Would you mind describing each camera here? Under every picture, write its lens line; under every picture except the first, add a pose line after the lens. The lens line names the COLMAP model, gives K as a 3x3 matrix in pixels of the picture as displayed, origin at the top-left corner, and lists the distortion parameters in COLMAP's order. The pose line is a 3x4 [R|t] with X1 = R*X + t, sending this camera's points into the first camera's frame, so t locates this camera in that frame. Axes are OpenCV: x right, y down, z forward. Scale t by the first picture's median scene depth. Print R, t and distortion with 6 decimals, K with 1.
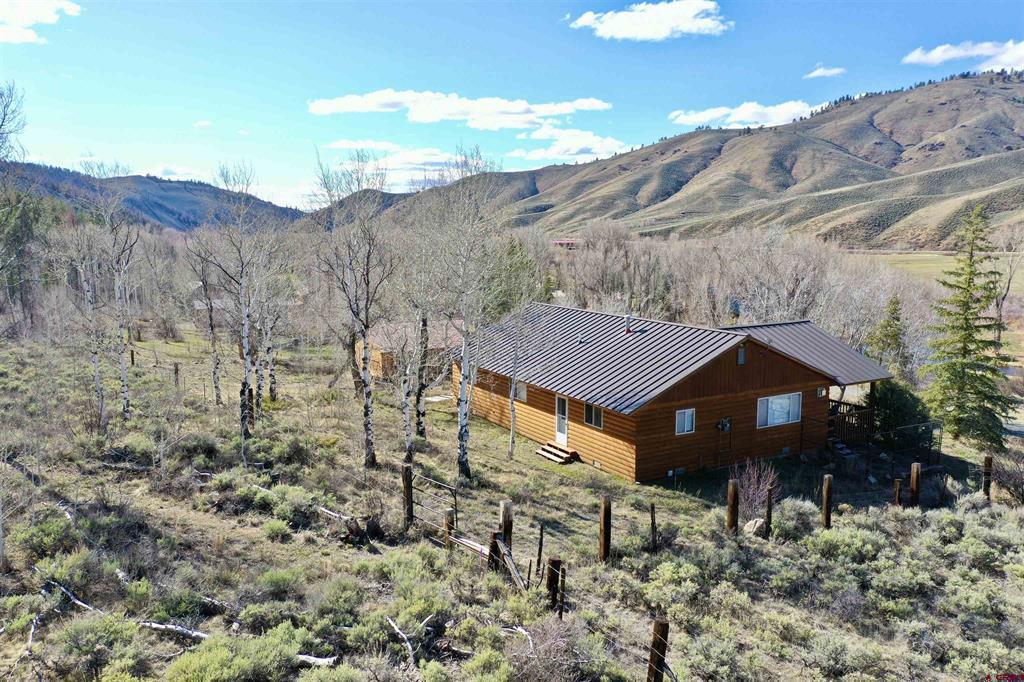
lens RADIAL K [[812.1, 0, 511.3], [0, 812.1, 340.1], [0, 0, 1]] dist [0.011211, 0.001407]
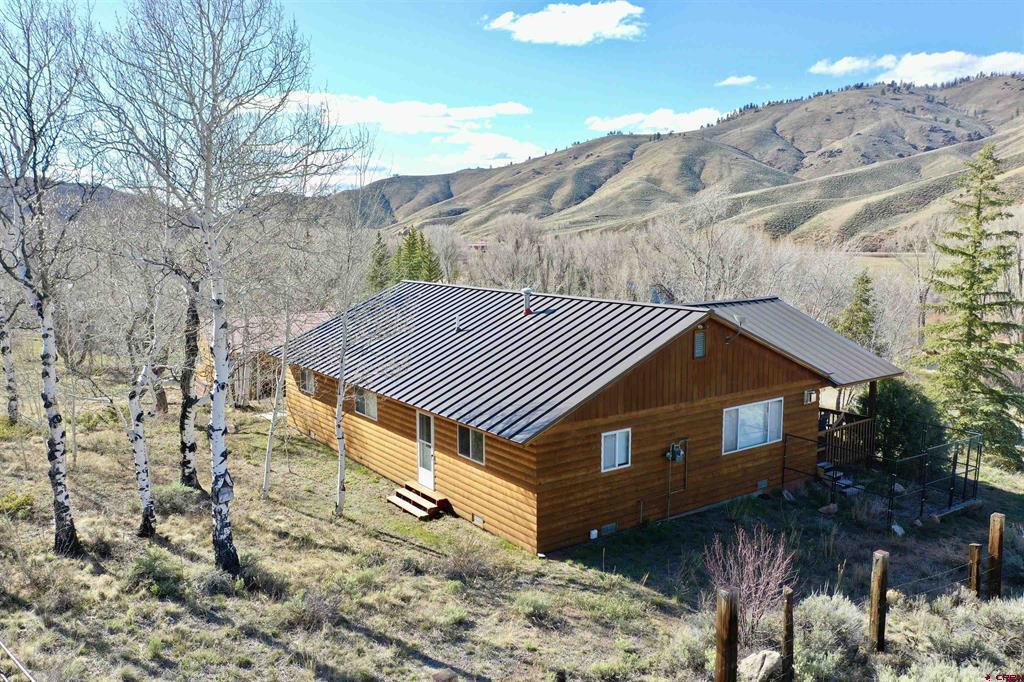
lens RADIAL K [[812.1, 0, 508.7], [0, 812.1, 341.5], [0, 0, 1]] dist [0.011211, 0.001407]
pose [[0.995075, -0.014664, 0.098033, 0.060724], [0.015072, 0.999881, -0.003421, 0.015264], [-0.097971, 0.004882, 0.995177, 0.326294]]
